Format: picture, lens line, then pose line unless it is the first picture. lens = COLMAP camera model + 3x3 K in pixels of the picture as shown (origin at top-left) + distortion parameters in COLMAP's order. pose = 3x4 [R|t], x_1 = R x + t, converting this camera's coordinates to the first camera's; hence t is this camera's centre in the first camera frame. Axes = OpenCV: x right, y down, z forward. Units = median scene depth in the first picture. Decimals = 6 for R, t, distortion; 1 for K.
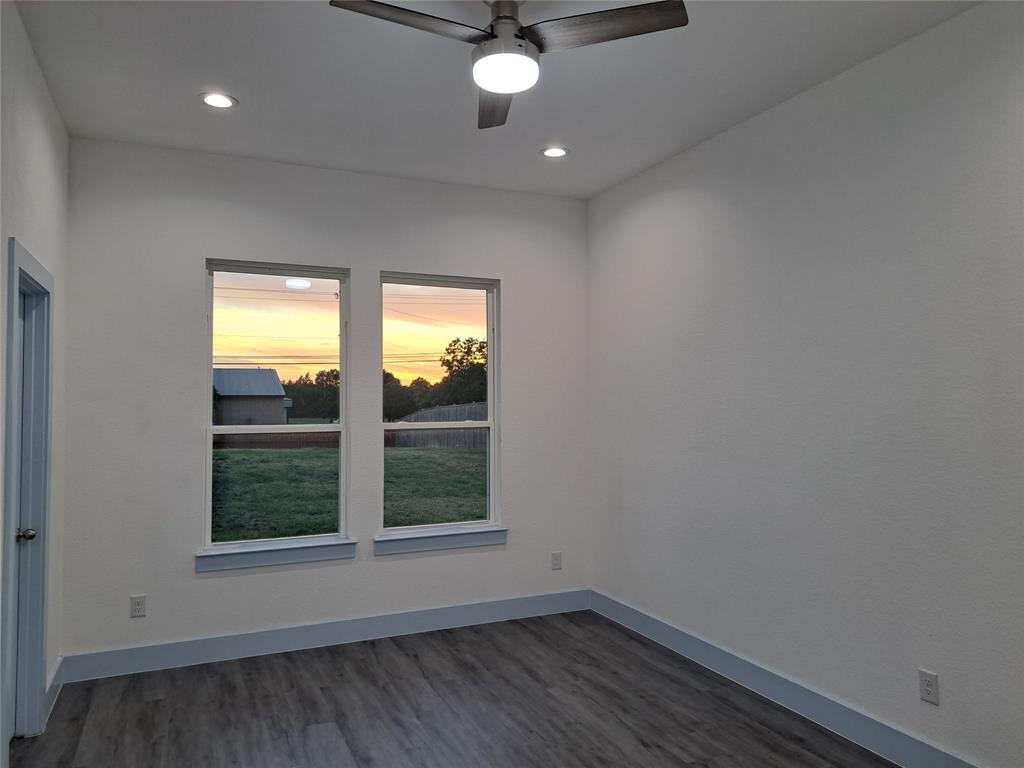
lens RADIAL K [[732.9, 0, 509.7], [0, 732.9, 364.2], [0, 0, 1]] dist [0.066662, -0.060352]
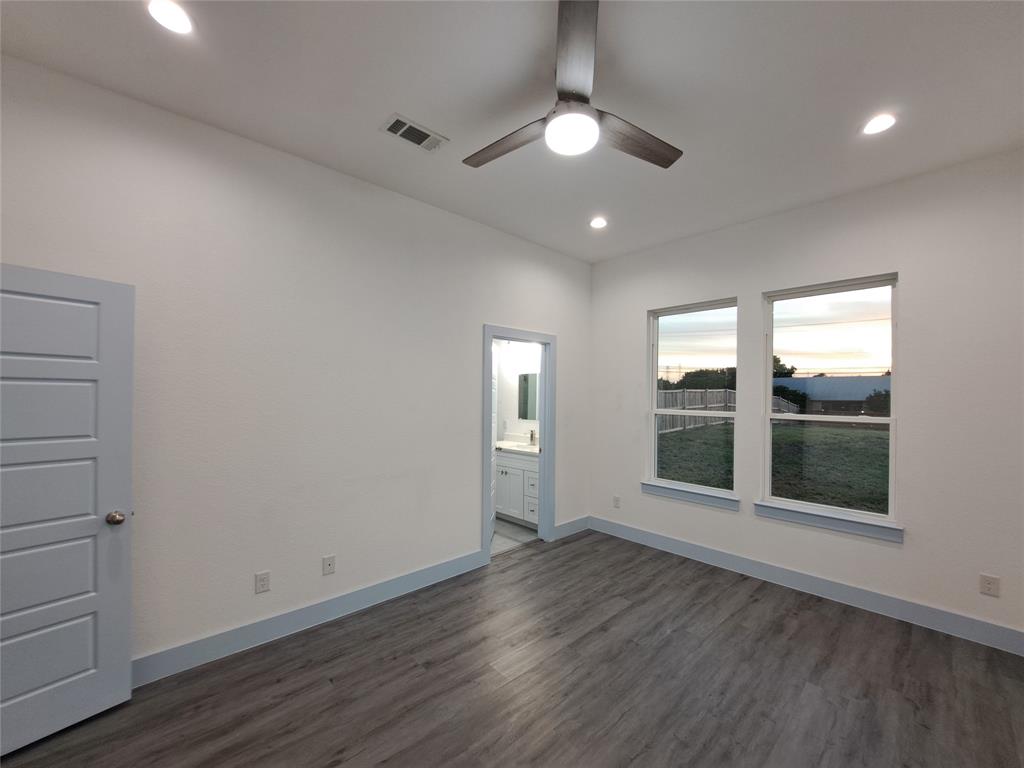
lens RADIAL K [[408.6, 0, 519.7], [0, 408.6, 391.6], [0, 0, 1]] dist [-0.019619, 0.000264]
pose [[0.331567, -0.000390, -0.943432, 0.382290], [0.035927, 0.999280, 0.012214, 0.021484], [0.942747, -0.037945, 0.331342, 0.414071]]
